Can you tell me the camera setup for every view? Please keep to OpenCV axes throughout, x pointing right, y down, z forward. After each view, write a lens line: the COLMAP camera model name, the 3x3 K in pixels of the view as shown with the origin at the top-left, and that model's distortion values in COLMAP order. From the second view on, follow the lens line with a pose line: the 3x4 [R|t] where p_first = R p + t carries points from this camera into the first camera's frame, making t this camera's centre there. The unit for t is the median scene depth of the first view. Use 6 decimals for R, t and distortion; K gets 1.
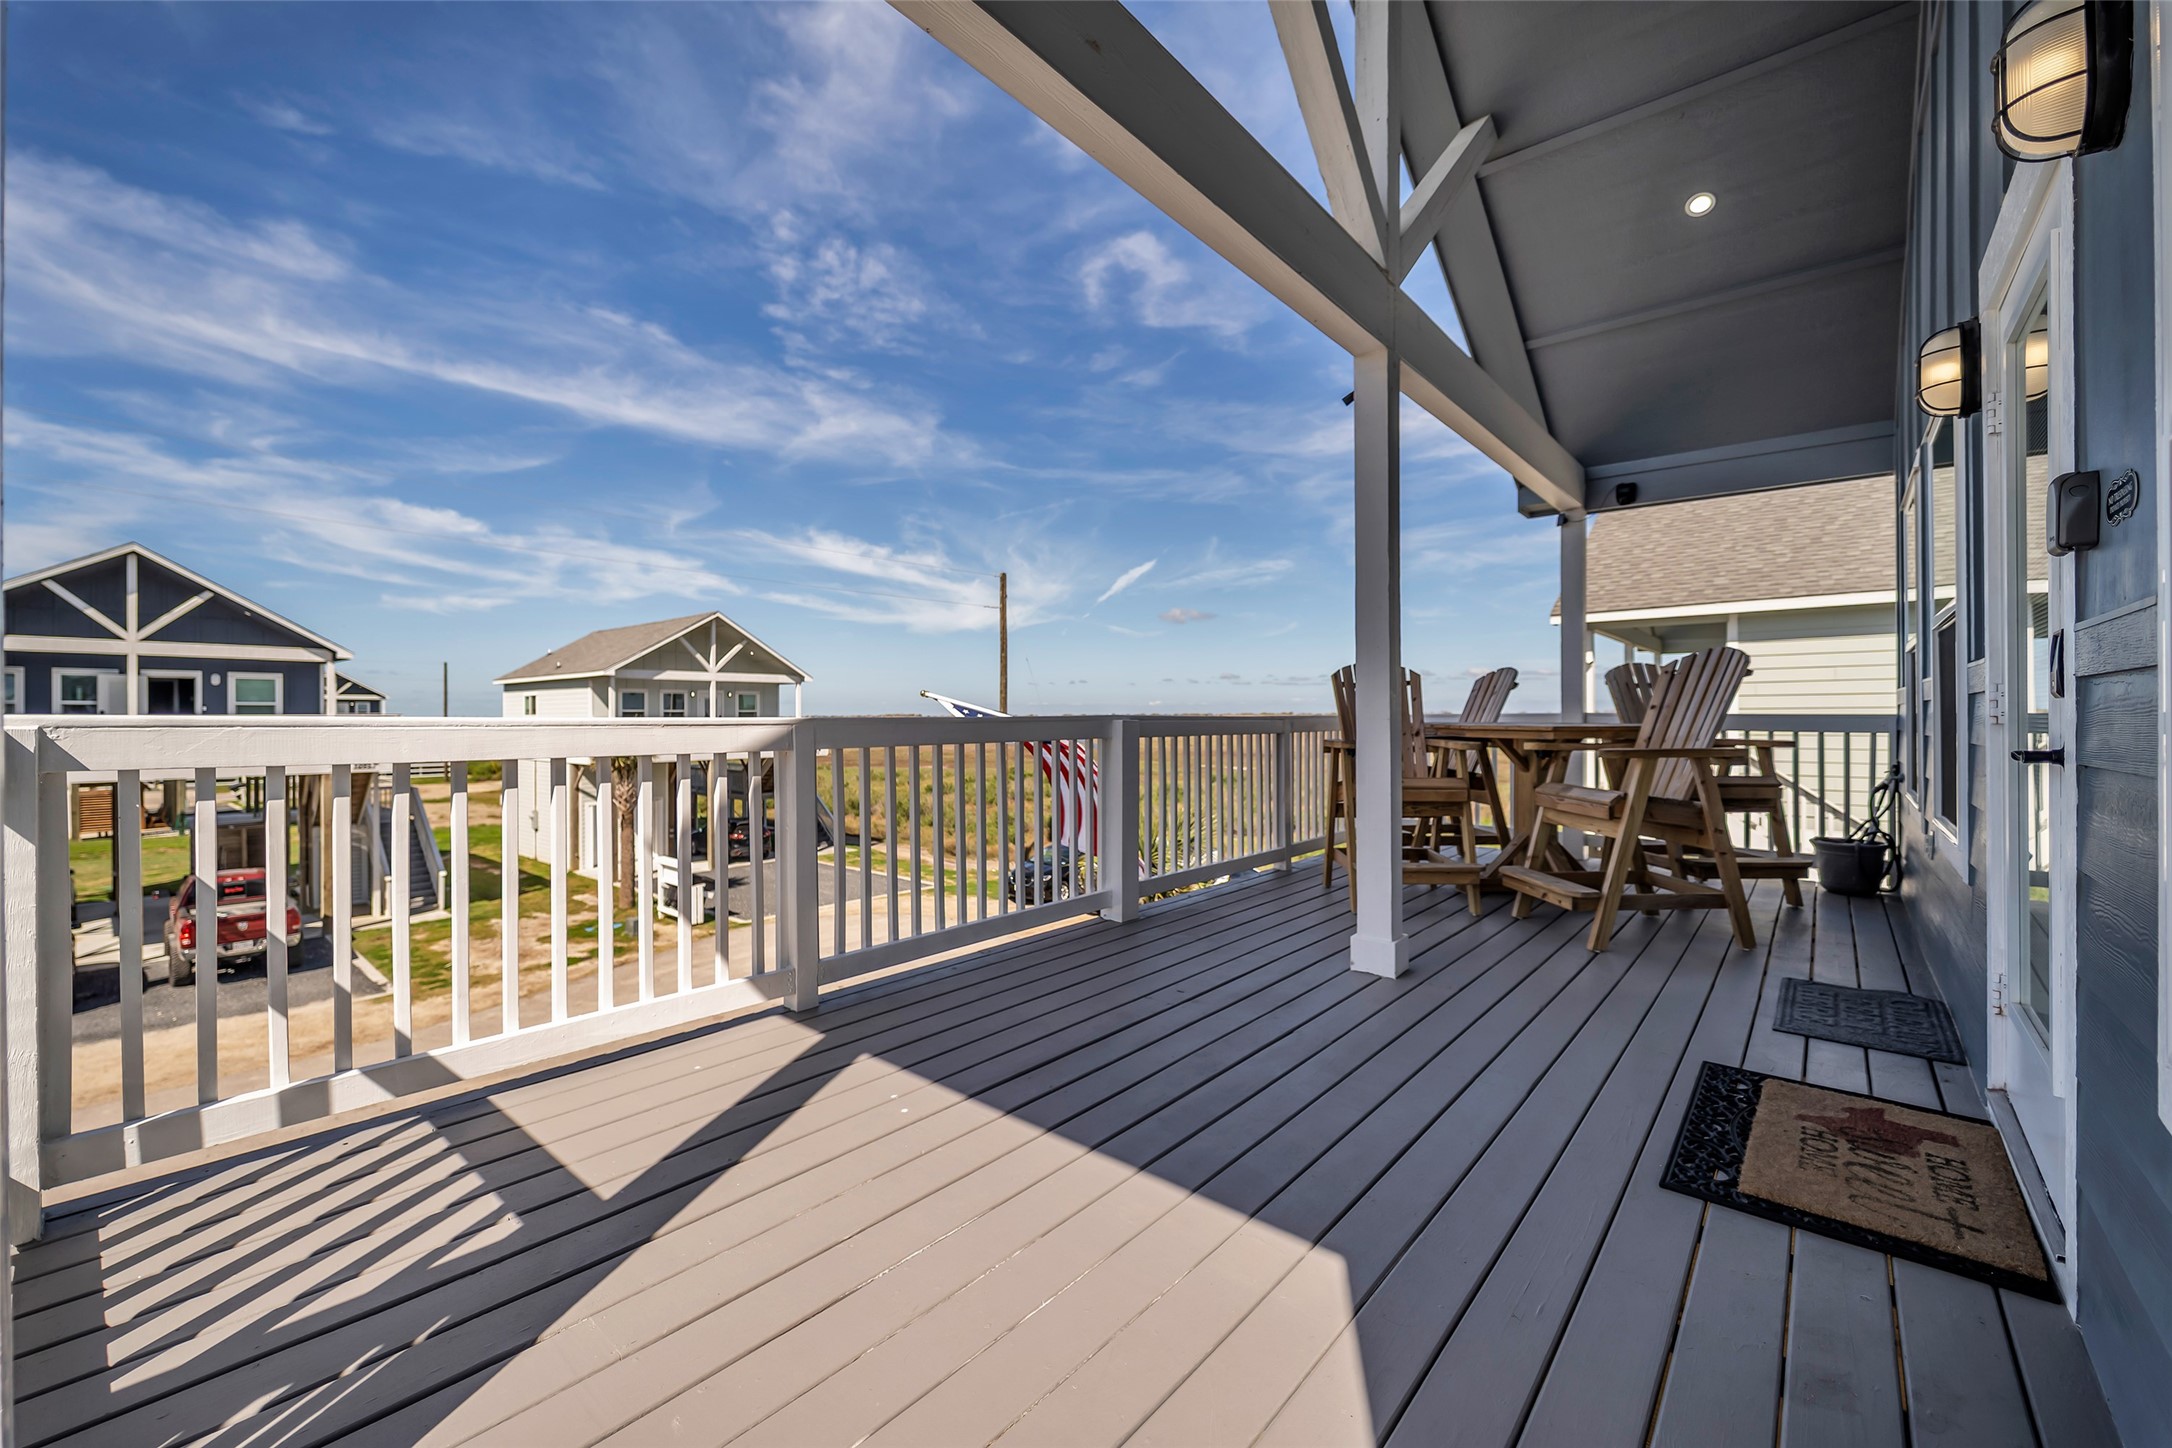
lens RADIAL K [[873.3, 0, 1074.8], [0, 873.3, 718.3], [0, 0, 1]] dist [0.001521, -0.000050]
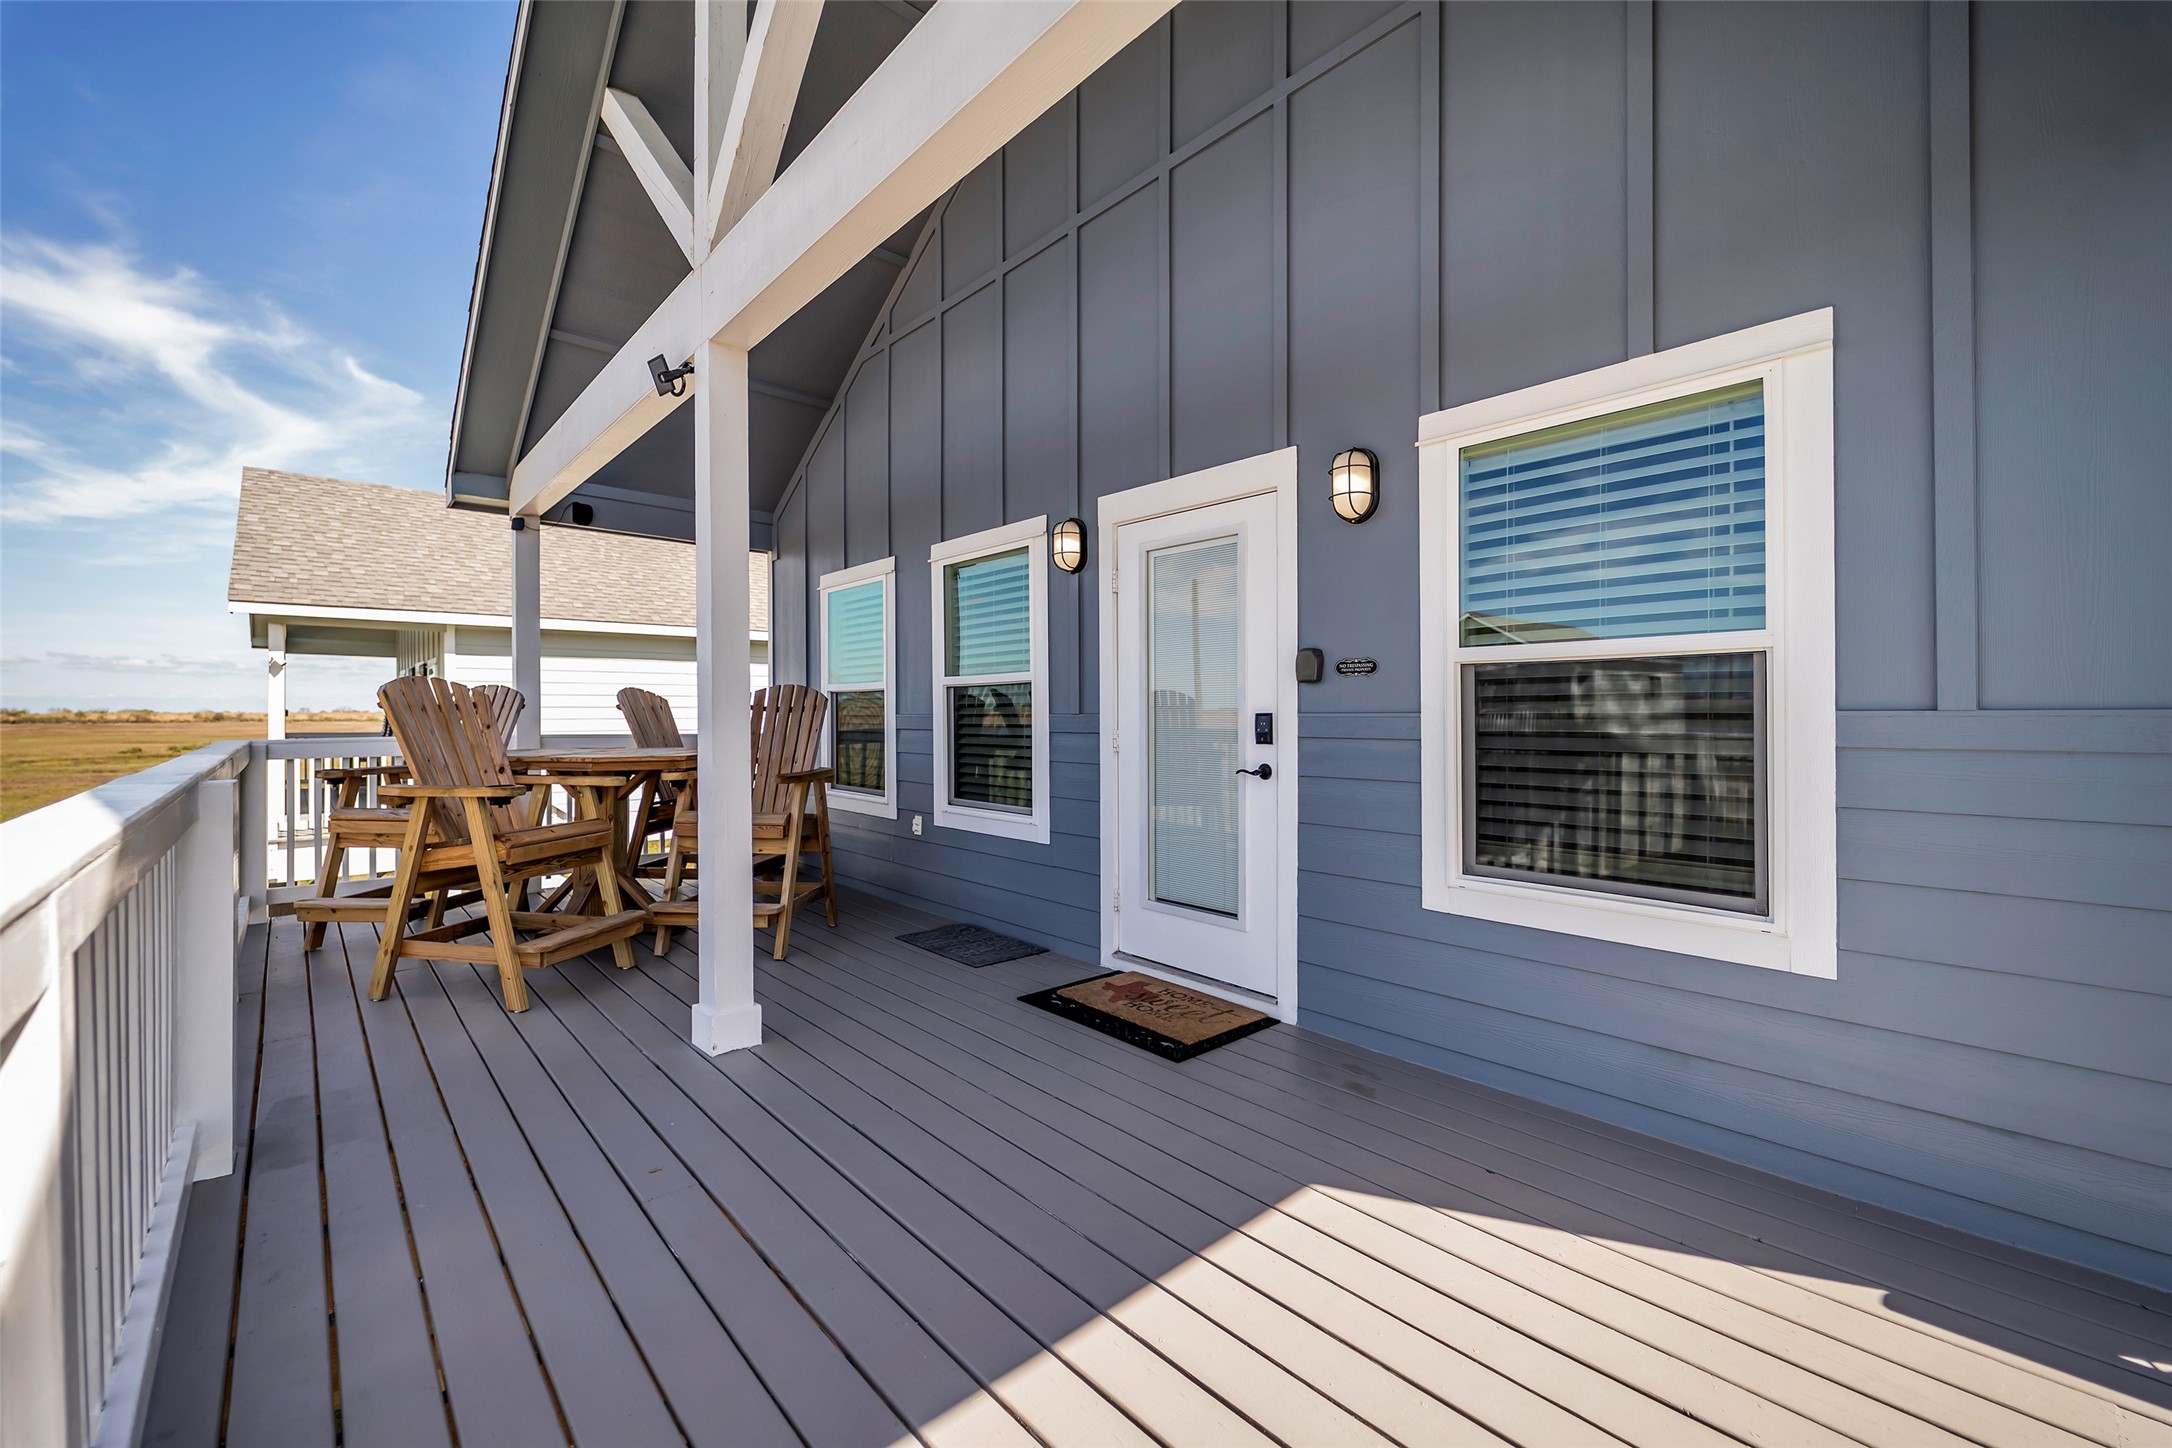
lens RADIAL K [[873.3, 0, 1074.8], [0, 873.3, 718.3], [0, 0, 1]] dist [0.001521, -0.000050]
pose [[0.129588, -0.000713, 0.991568, -0.727403], [-0.000134, 1.000000, 0.000736, -0.064235], [-0.991568, -0.000229, 0.129588, 0.793579]]
